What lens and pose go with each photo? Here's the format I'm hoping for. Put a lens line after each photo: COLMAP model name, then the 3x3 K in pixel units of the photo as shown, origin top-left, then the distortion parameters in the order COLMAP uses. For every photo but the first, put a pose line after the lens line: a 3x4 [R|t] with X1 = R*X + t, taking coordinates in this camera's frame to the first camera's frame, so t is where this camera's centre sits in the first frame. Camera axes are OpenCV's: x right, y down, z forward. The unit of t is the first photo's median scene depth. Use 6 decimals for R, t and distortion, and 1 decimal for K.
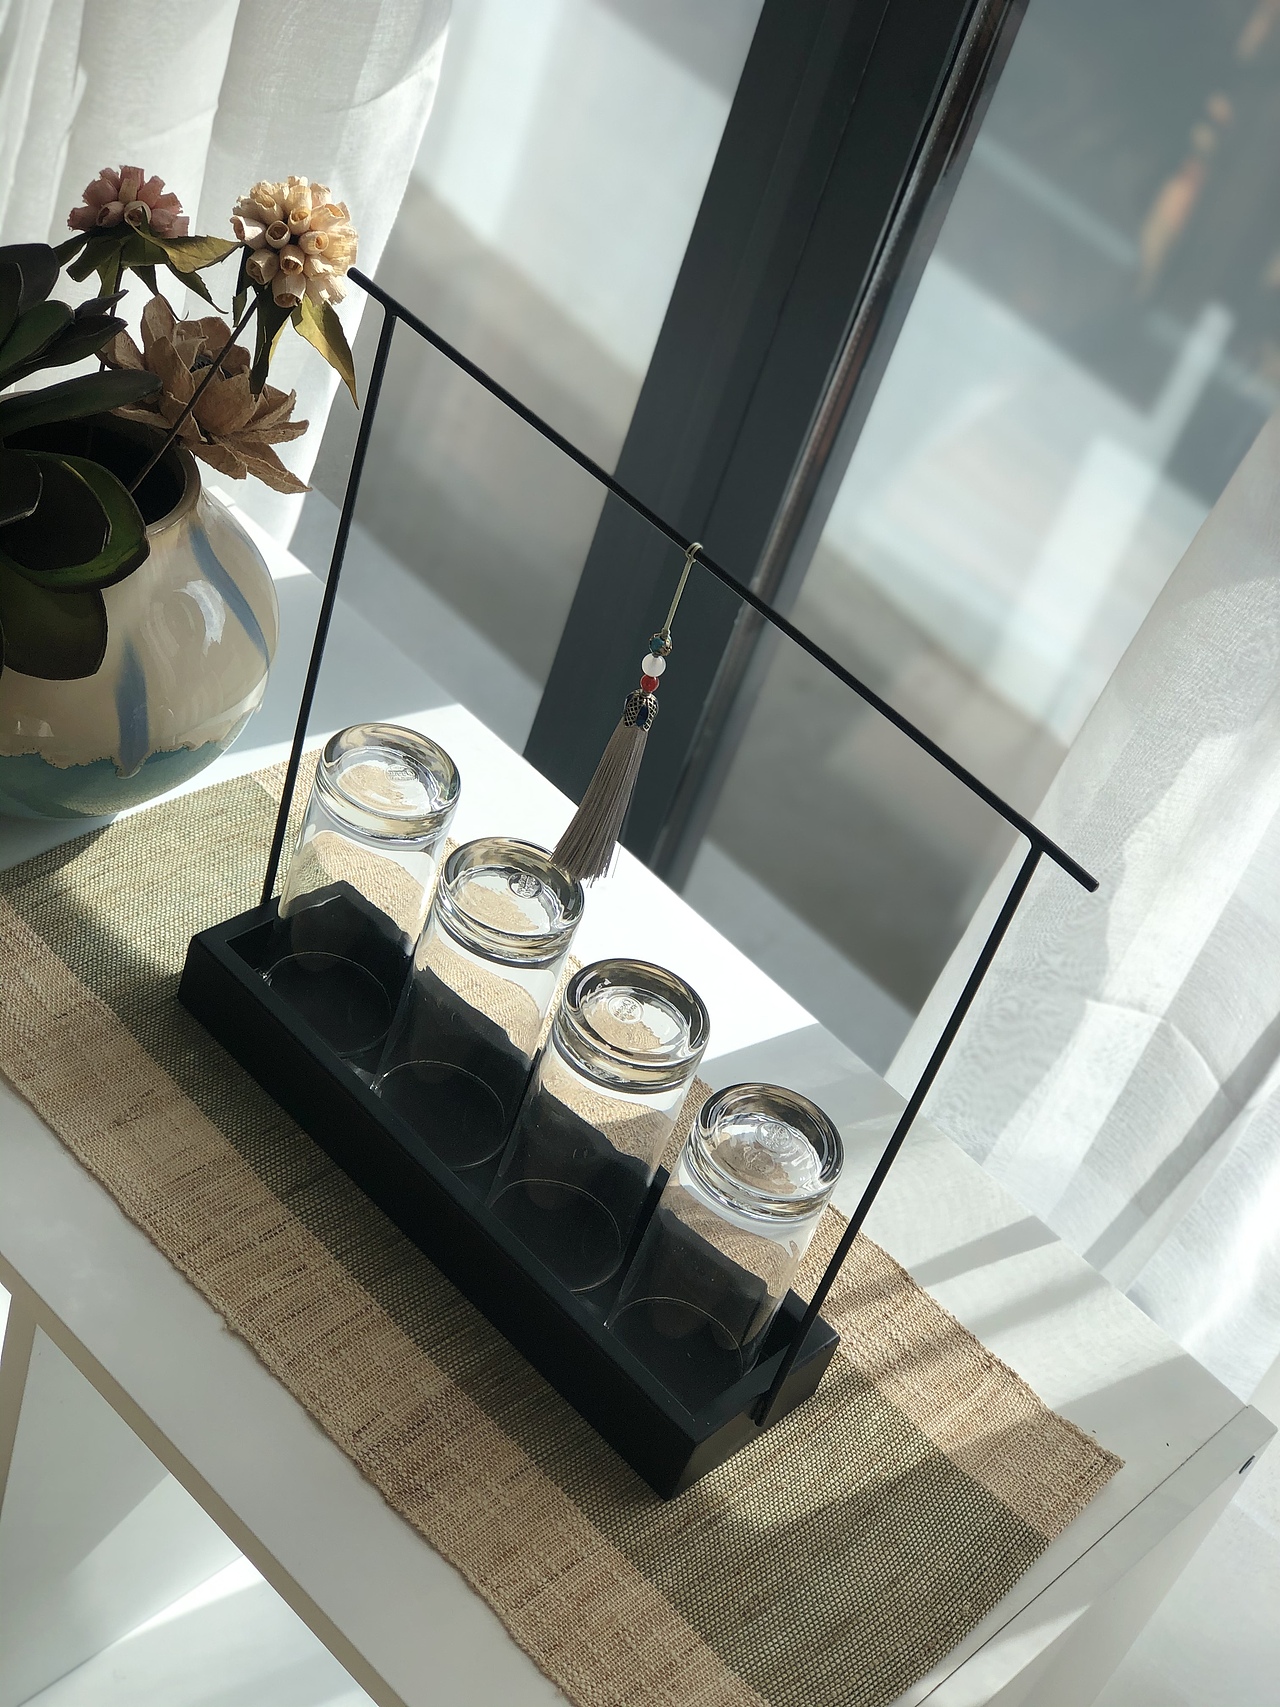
lens RADIAL K [[2966.0, 0, 640.0], [0, 2966.0, 853.5], [0, 0, 1]] dist [0.019498, 0.134344]
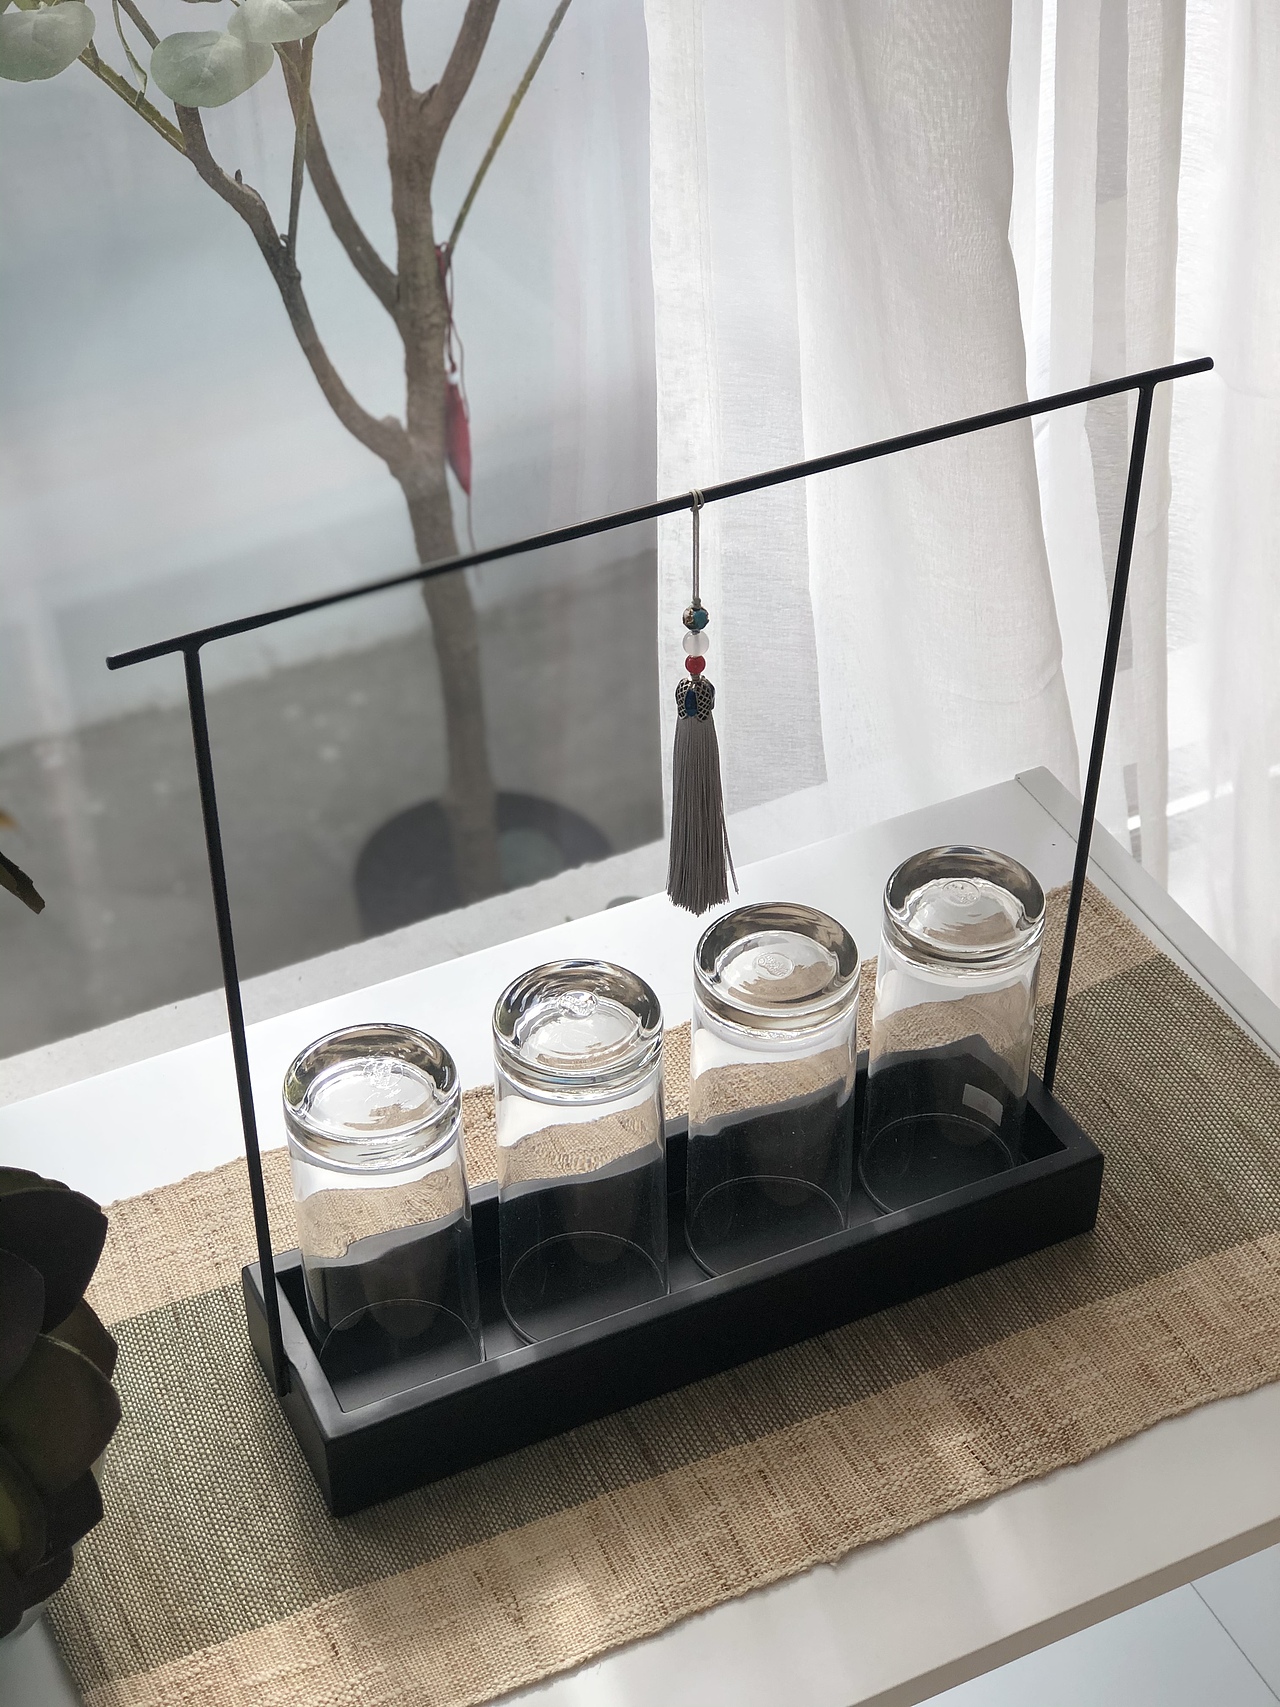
lens RADIAL K [[2966.0, 0, 640.0], [0, 2966.0, 853.5], [0, 0, 1]] dist [0.019498, 0.134344]
pose [[0.301338, -0.777550, 0.551916, -0.478786], [0.700339, 0.573287, 0.425284, -0.371195], [-0.647086, 0.258374, 0.717302, 0.367453]]
